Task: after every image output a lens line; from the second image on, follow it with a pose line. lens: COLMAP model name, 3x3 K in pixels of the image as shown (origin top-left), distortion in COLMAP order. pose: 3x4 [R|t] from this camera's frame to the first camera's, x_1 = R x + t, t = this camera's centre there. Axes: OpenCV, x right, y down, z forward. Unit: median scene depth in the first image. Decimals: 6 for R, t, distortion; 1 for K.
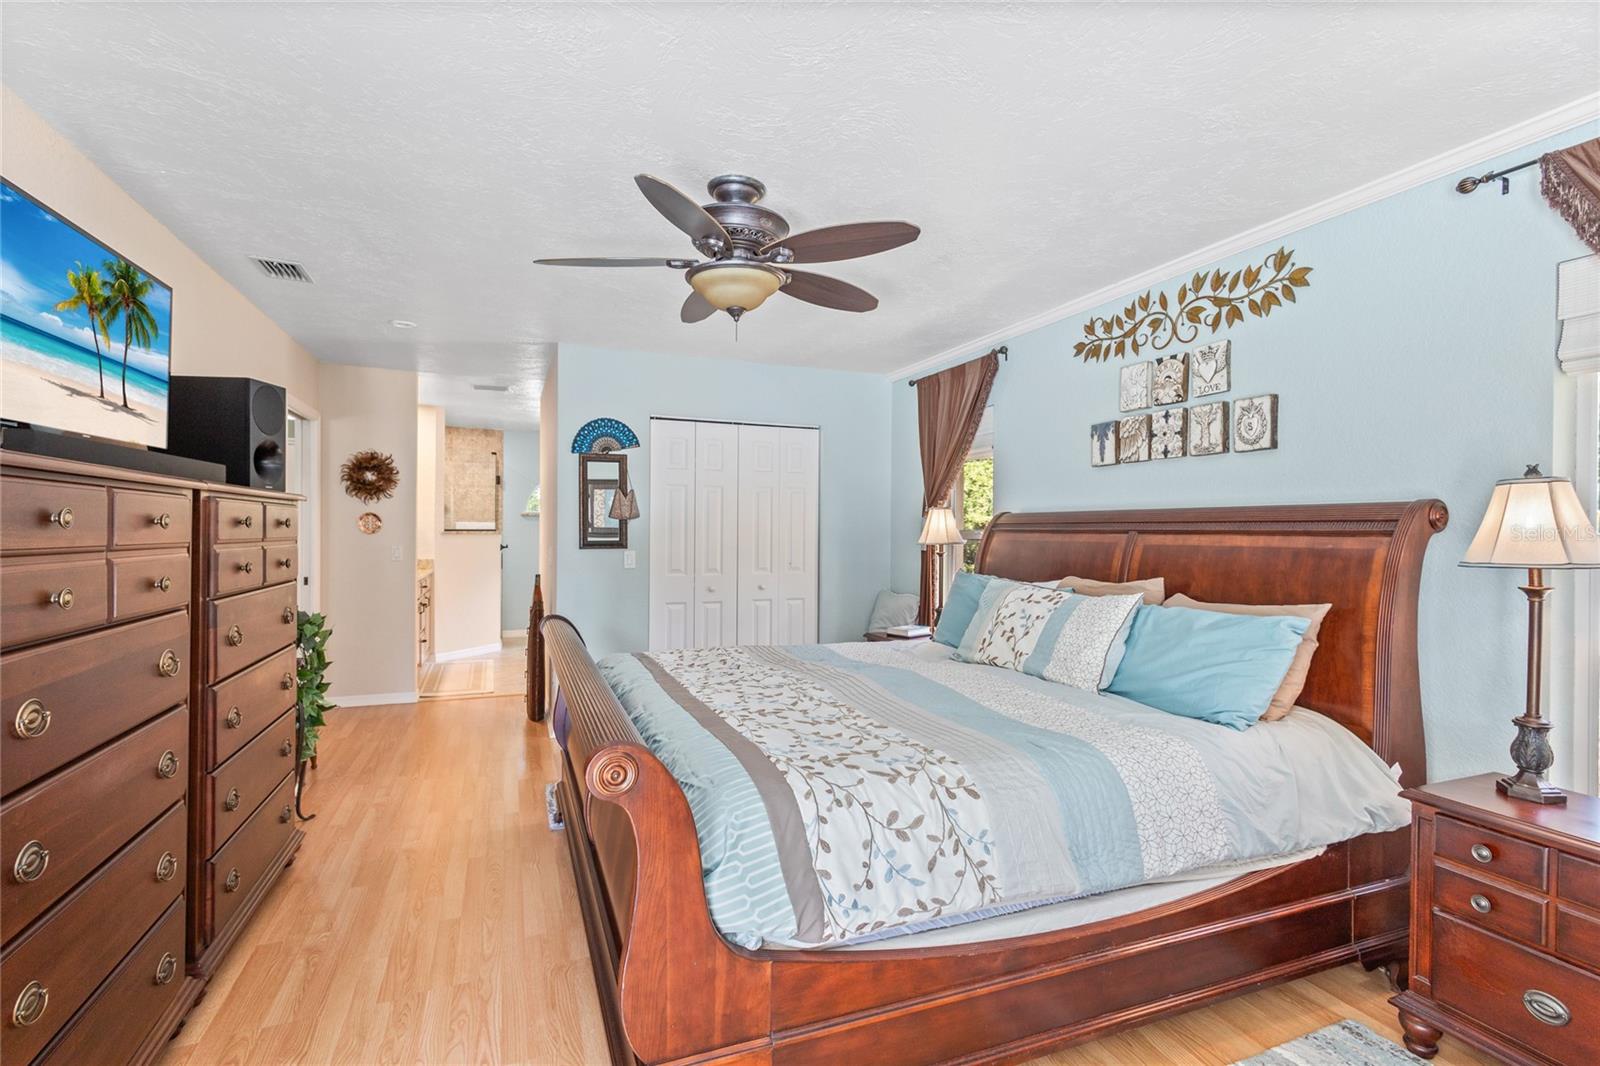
lens RADIAL K [[748.6, 0, 797.8], [0, 748.6, 529.1], [0, 0, 1]] dist [0.008916, -0.000373]
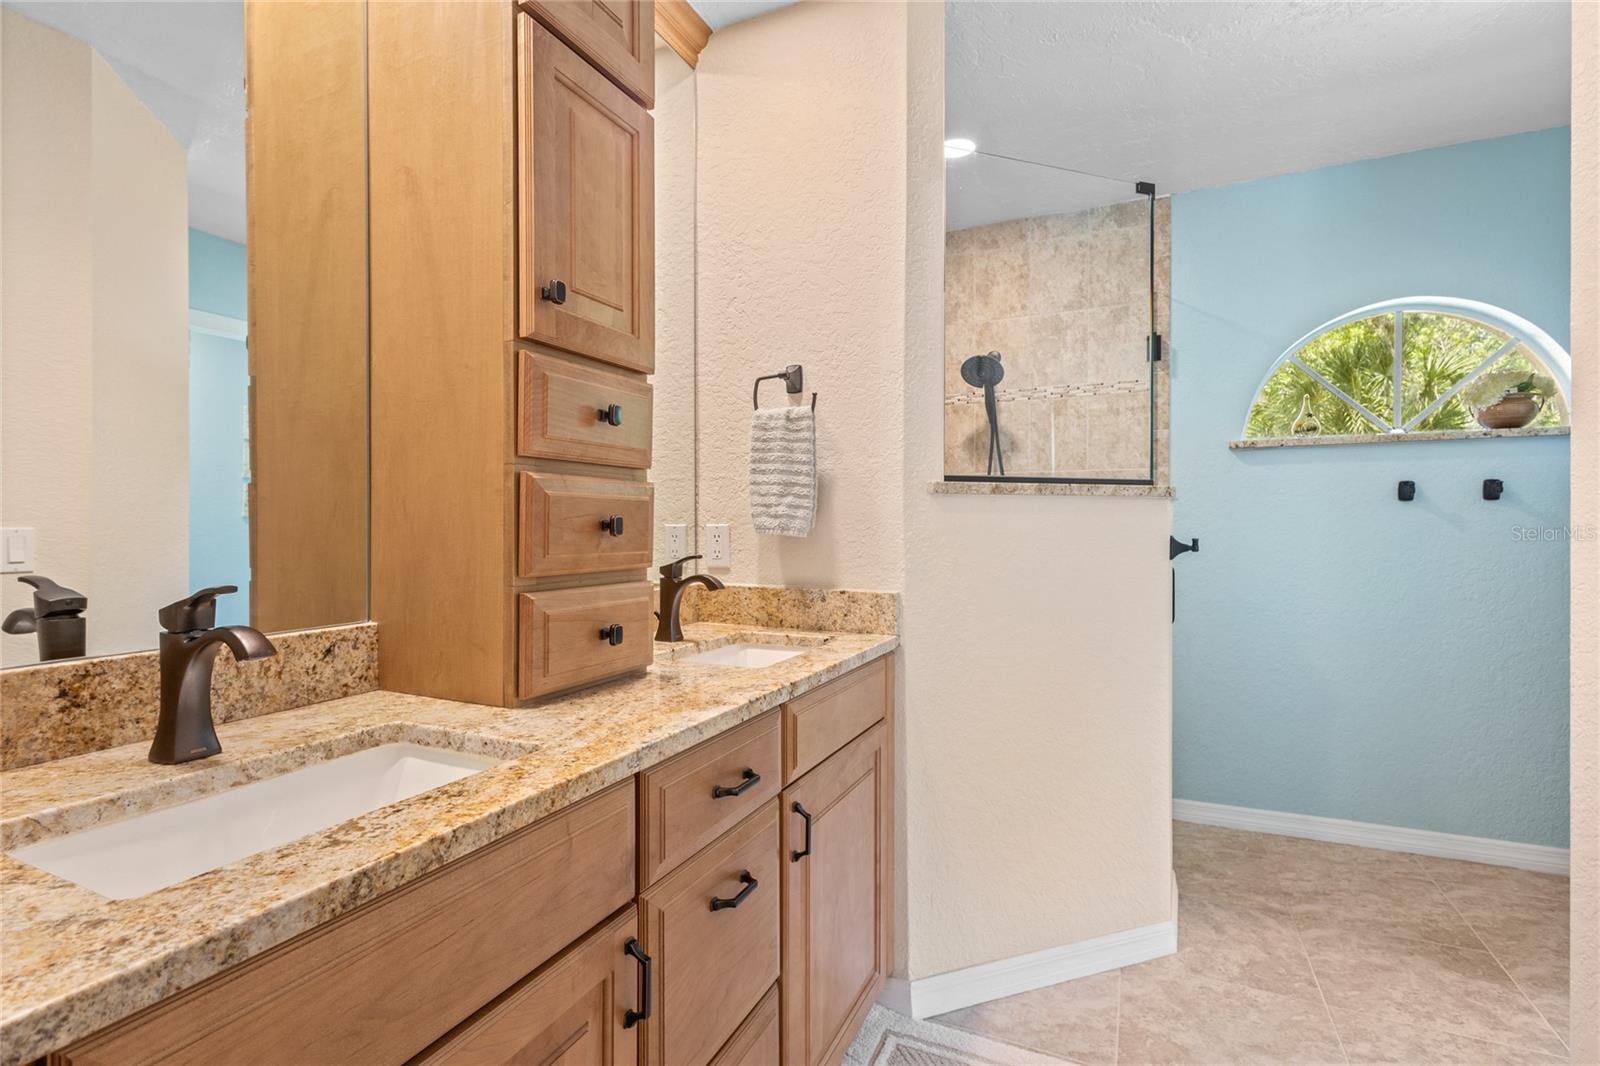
lens RADIAL K [[748.6, 0, 797.8], [0, 748.6, 529.1], [0, 0, 1]] dist [0.008916, -0.000373]
pose [[0.680094, -0.004452, -0.733111, -0.265029], [0.009782, 0.999948, 0.003003, 0.014008], [0.733060, -0.009214, 0.680102, 0.658286]]
